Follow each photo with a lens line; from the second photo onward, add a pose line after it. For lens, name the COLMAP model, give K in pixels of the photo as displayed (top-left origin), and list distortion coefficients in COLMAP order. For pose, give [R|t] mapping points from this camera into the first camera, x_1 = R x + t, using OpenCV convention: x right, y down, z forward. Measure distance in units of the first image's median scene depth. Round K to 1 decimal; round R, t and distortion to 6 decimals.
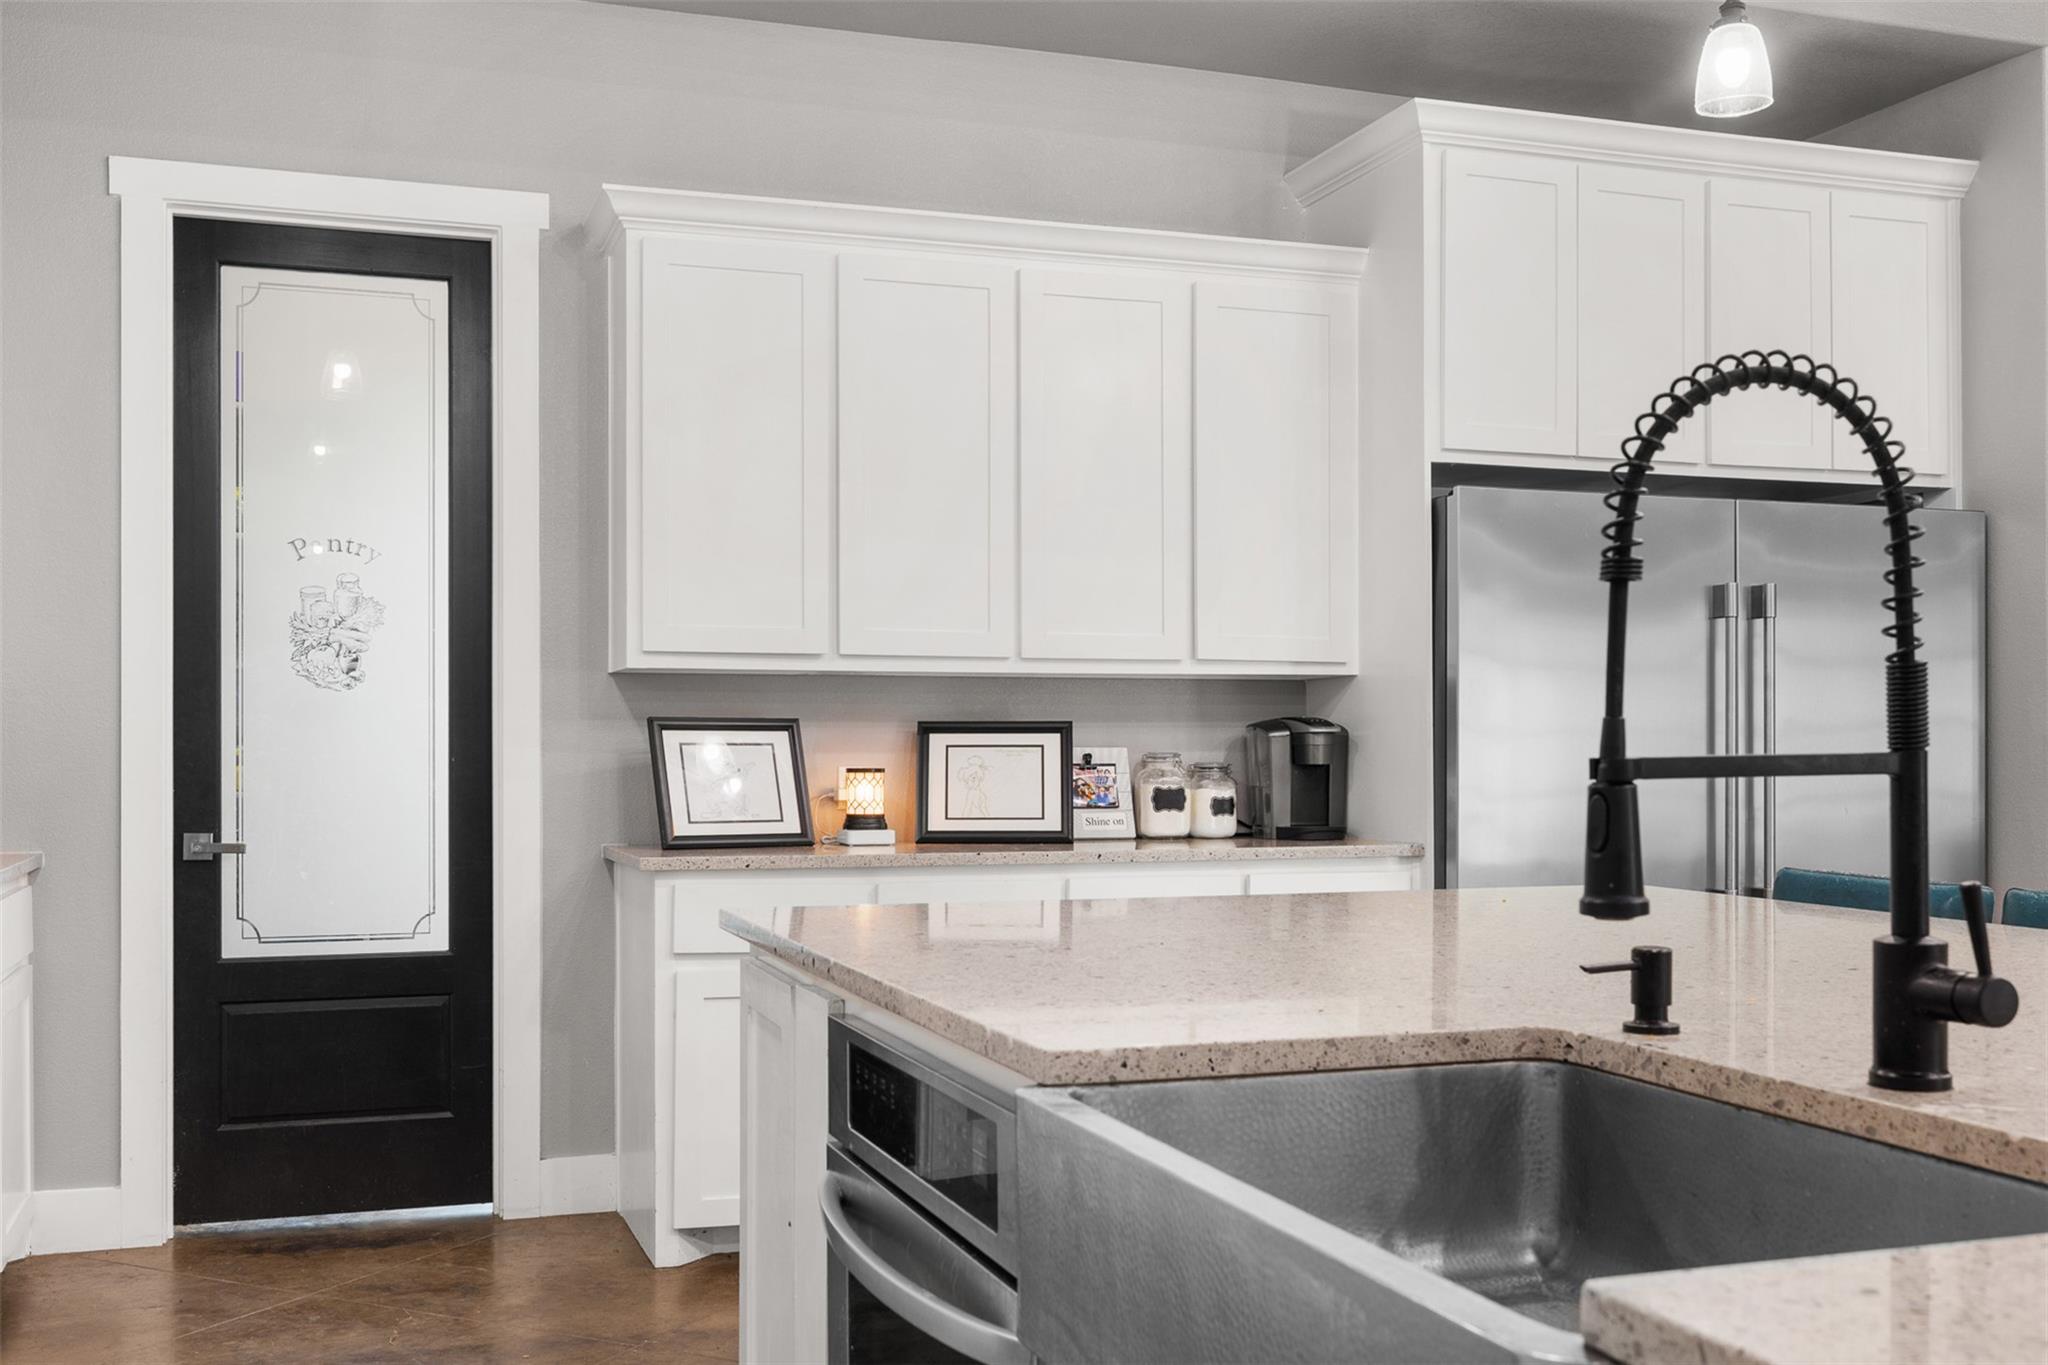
lens RADIAL K [[2009.9, 0, 1027.1], [0, 2009.9, 702.6], [0, 0, 1]] dist [0.052006, 0.000000]
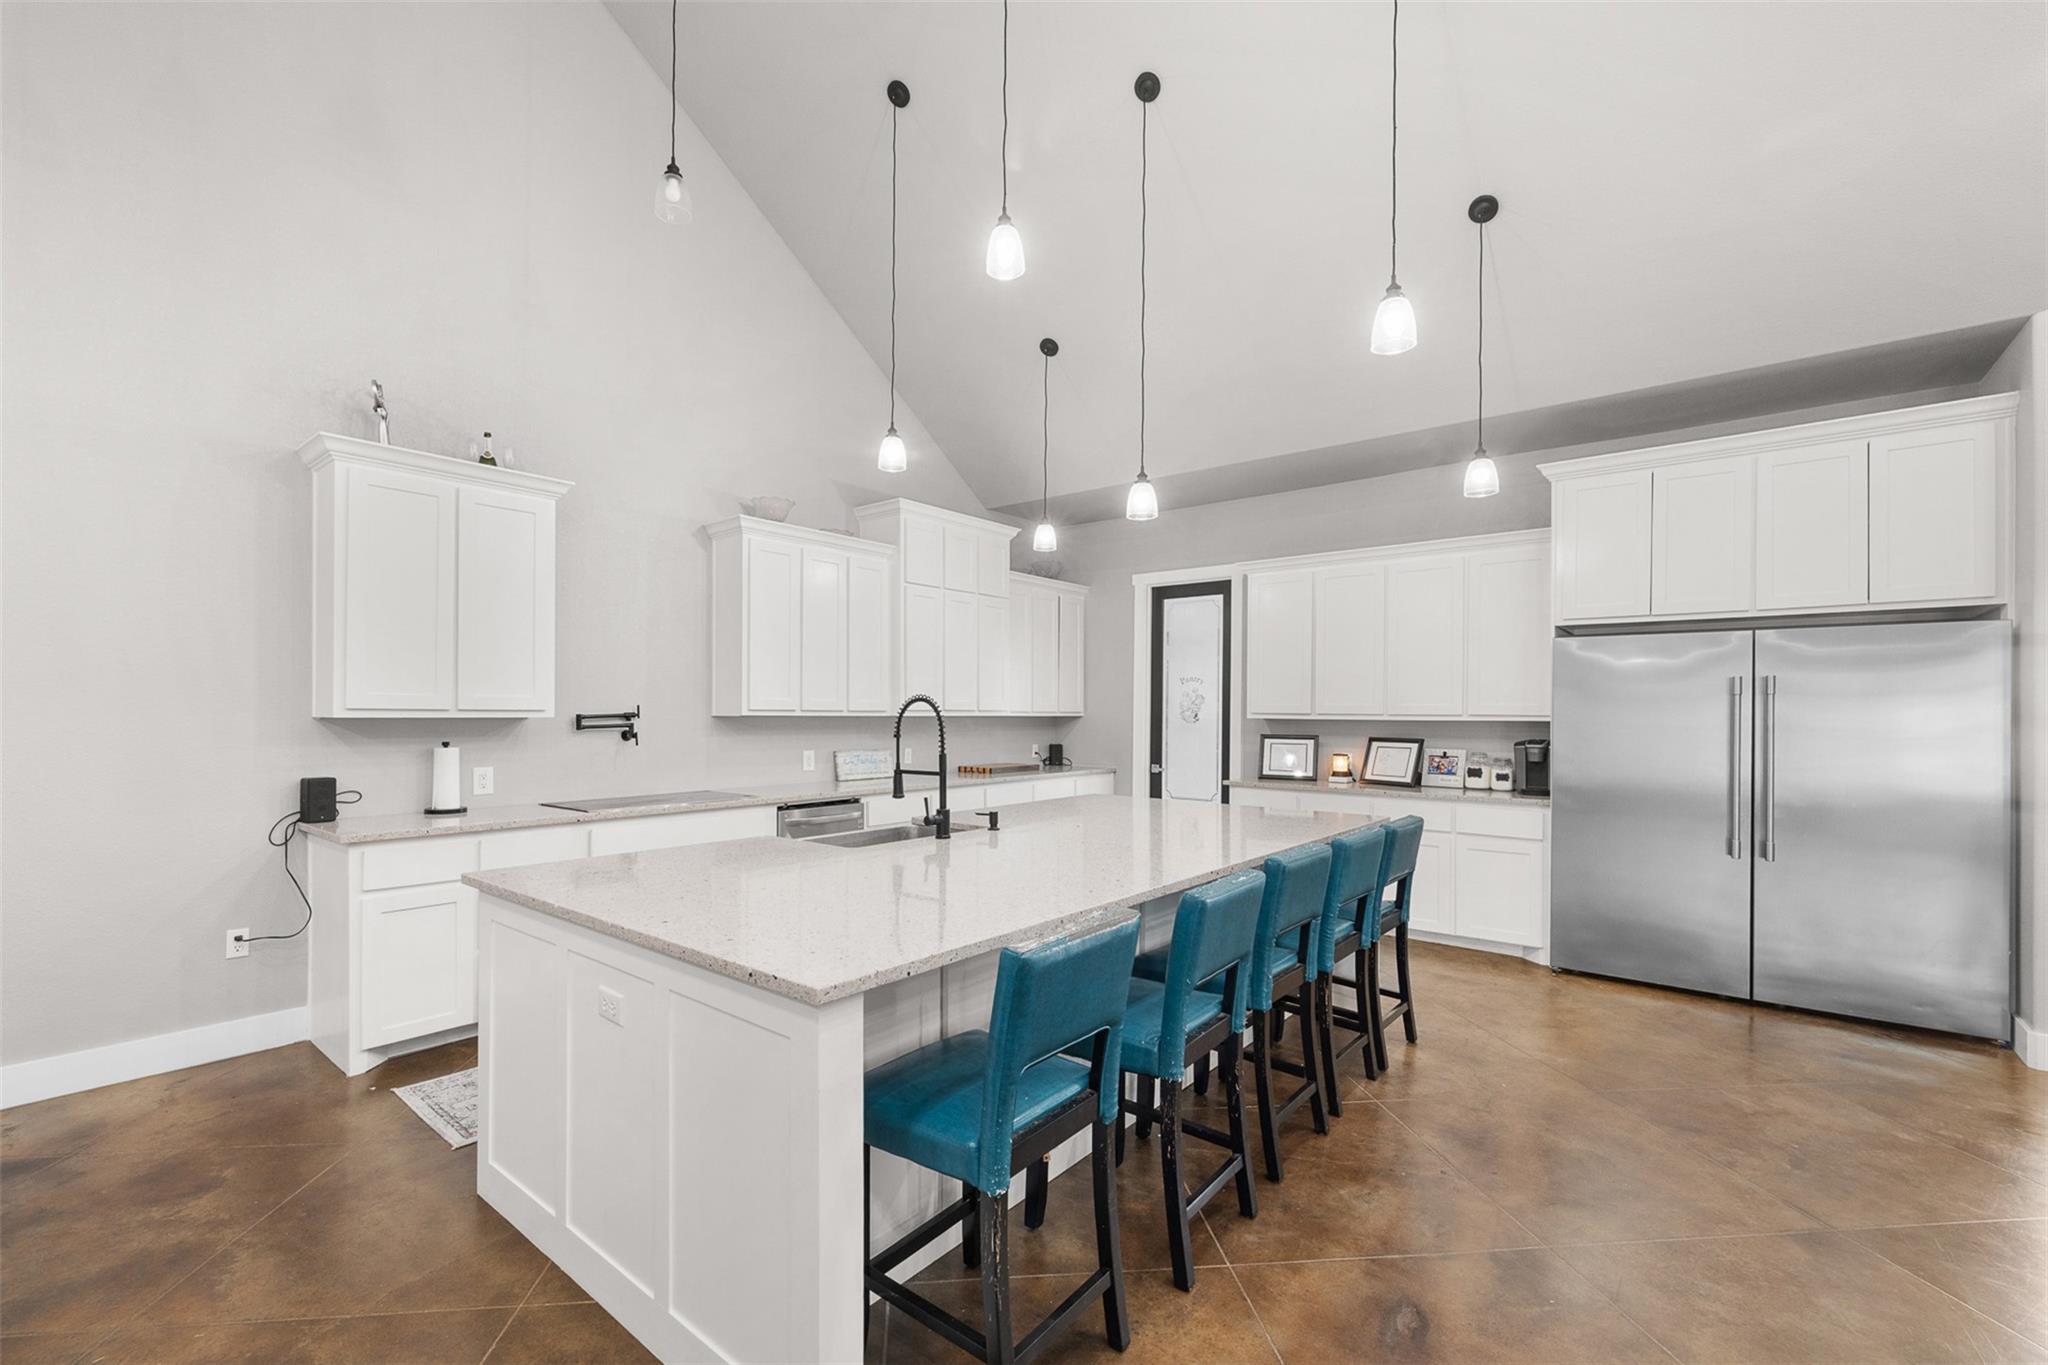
lens RADIAL K [[873.7, 0, 1013.3], [0, 873.7, 700.9], [0, 0, 1]] dist [0.001259, 0.000861]
pose [[0.528609, -0.006420, -0.848841, 0.689192], [0.010672, 0.999943, -0.000917, -0.042981], [0.848798, -0.008574, 0.528647, 0.003213]]
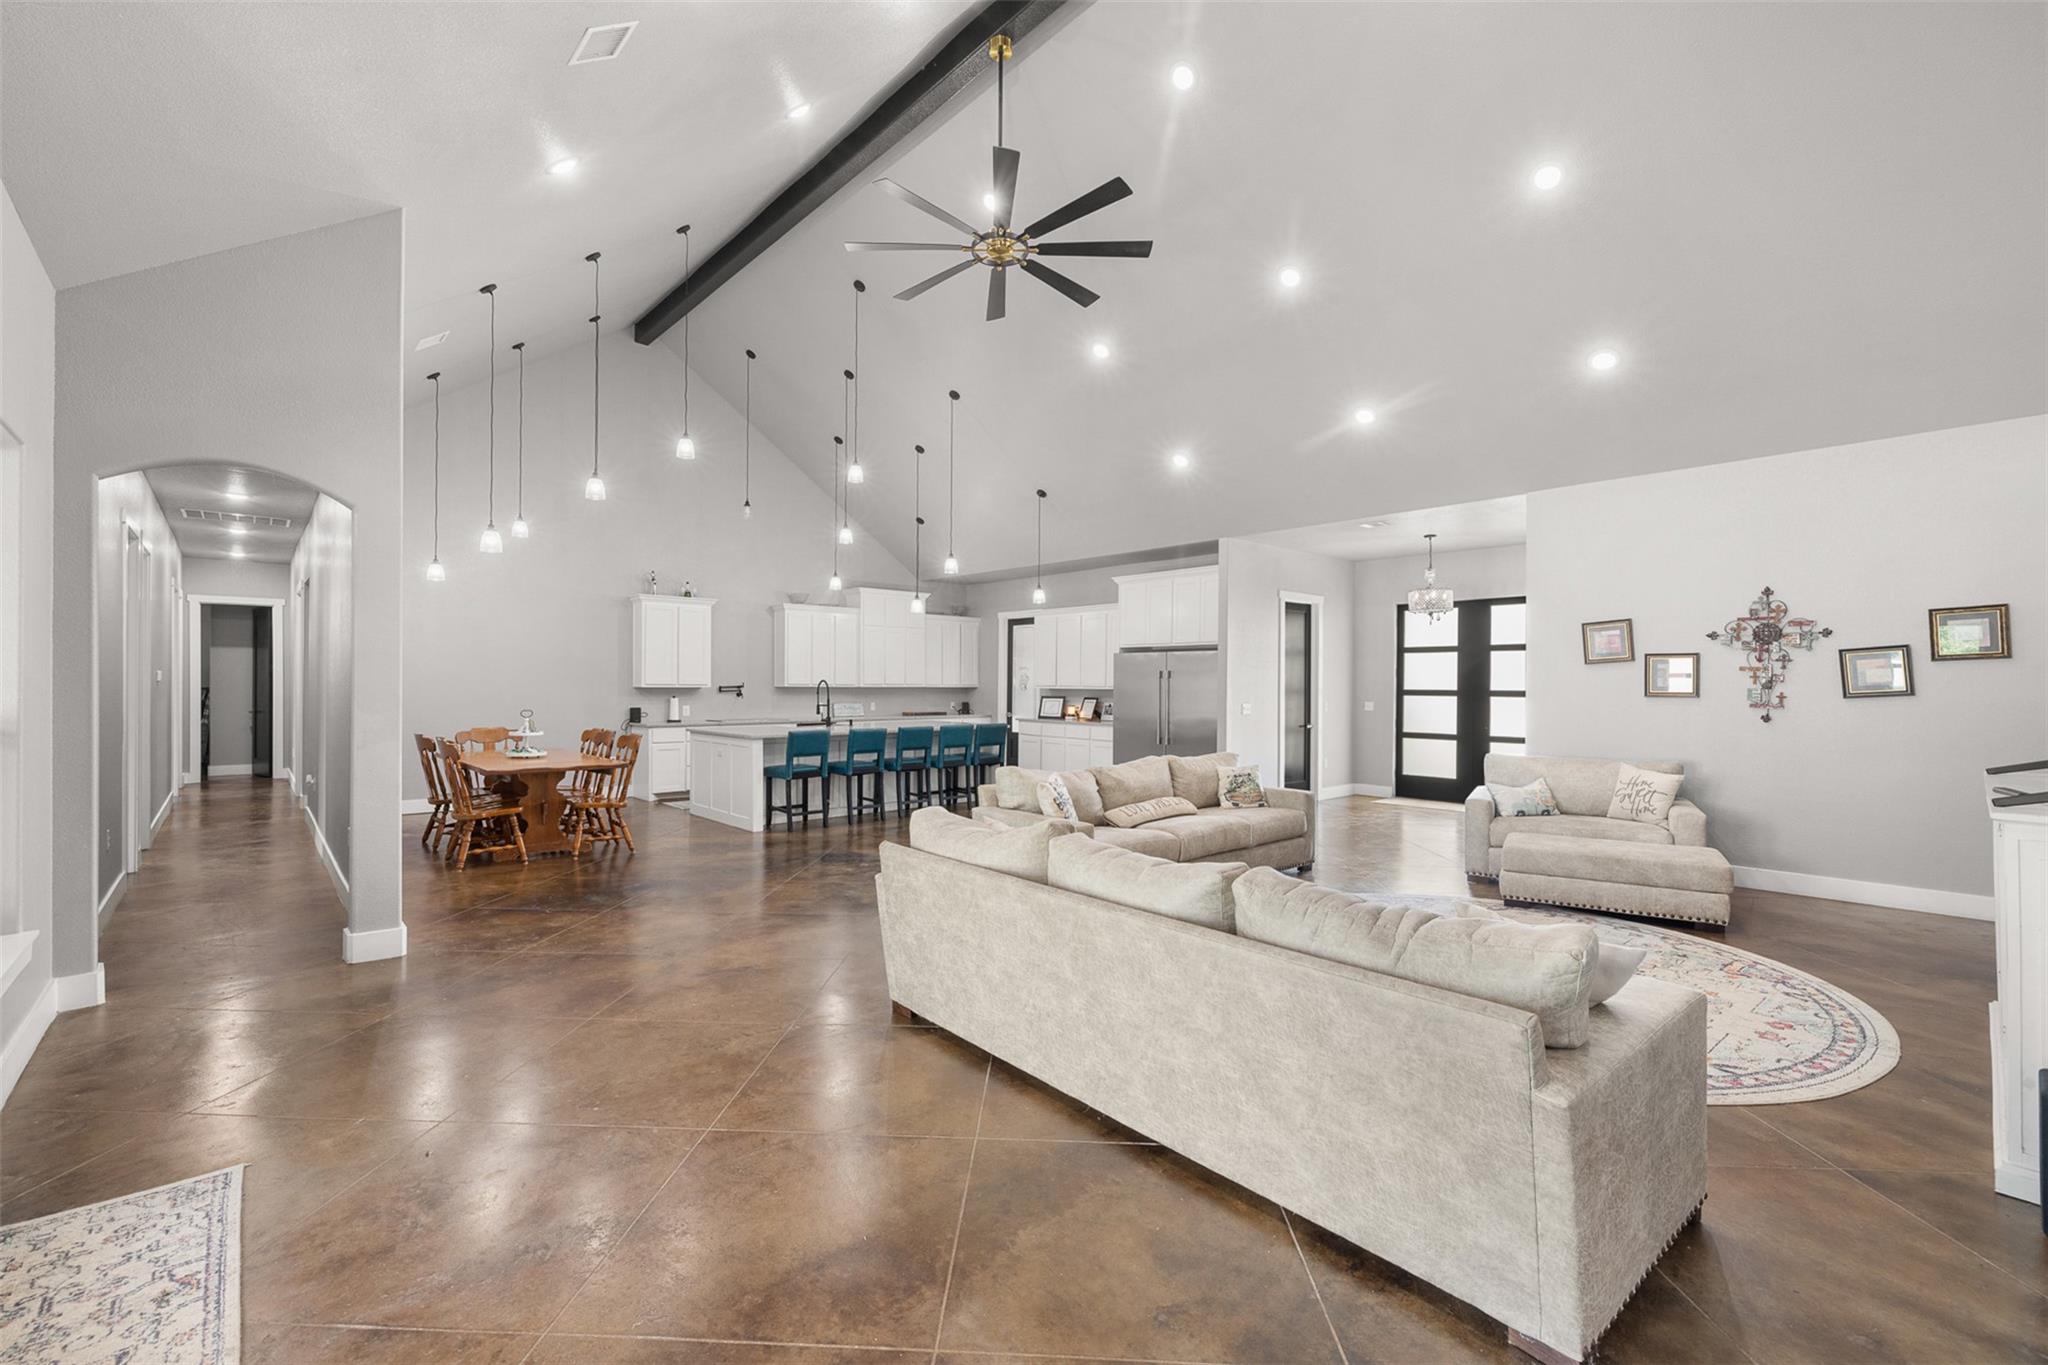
lens RADIAL K [[873.7, 0, 1018.7], [0, 873.7, 678.3], [0, 0, 1]] dist [0.001259, 0.000861]
pose [[0.398766, -0.000504, -0.917052, 2.074856], [0.011432, 0.999925, 0.004421, -0.056422], [0.916981, -0.012247, 0.398742, -0.092994]]
